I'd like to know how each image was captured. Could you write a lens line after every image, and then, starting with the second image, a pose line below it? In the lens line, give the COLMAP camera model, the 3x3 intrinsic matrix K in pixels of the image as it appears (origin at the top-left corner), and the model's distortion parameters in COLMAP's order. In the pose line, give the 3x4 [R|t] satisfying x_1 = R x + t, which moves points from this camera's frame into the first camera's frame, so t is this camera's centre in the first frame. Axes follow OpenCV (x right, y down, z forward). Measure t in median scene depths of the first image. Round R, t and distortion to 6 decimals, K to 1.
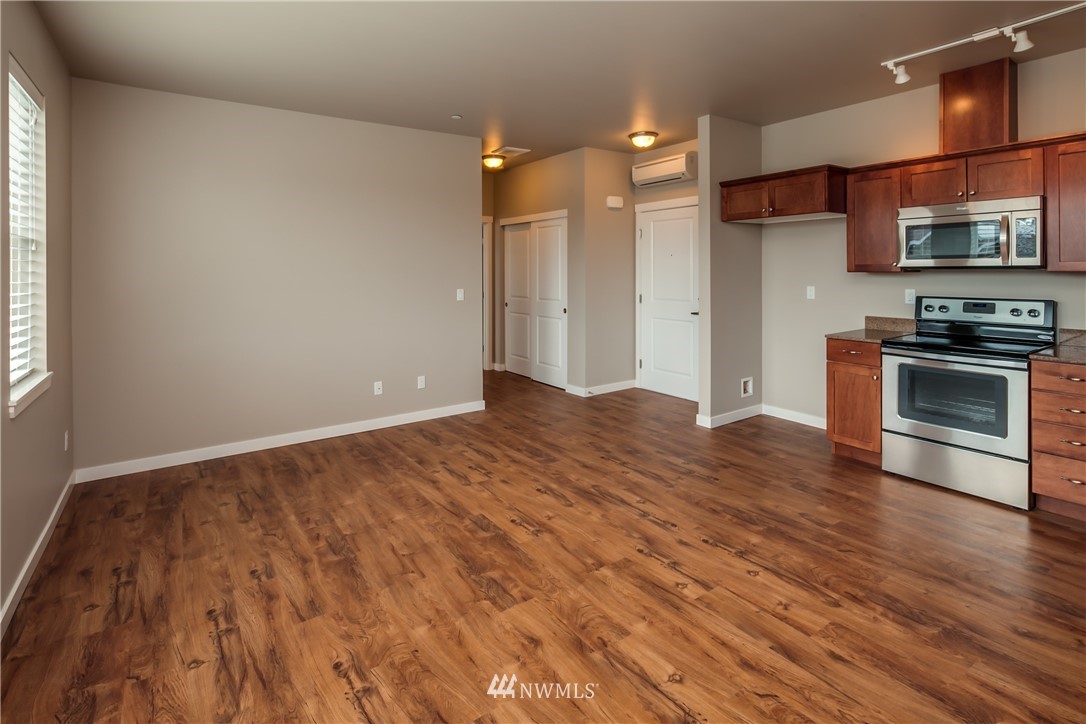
lens RADIAL K [[528.4, 0, 536.3], [0, 528.4, 273.5], [0, 0, 1]] dist [0.008040, -0.005699]
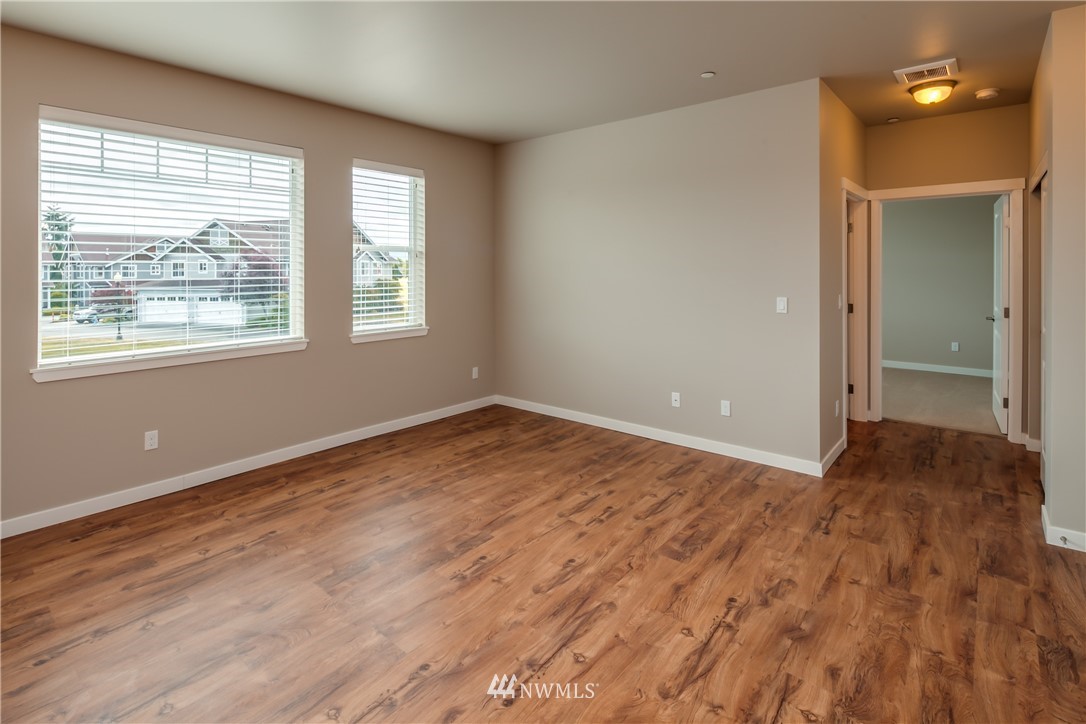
lens RADIAL K [[528.4, 0, 539.3], [0, 528.4, 294.2], [0, 0, 1]] dist [0.008040, -0.005699]
pose [[0.267250, 0.054692, -0.962074, 0.945471], [-0.007628, 0.998477, 0.054642, -0.022236], [0.963597, -0.007264, 0.267260, 1.009189]]
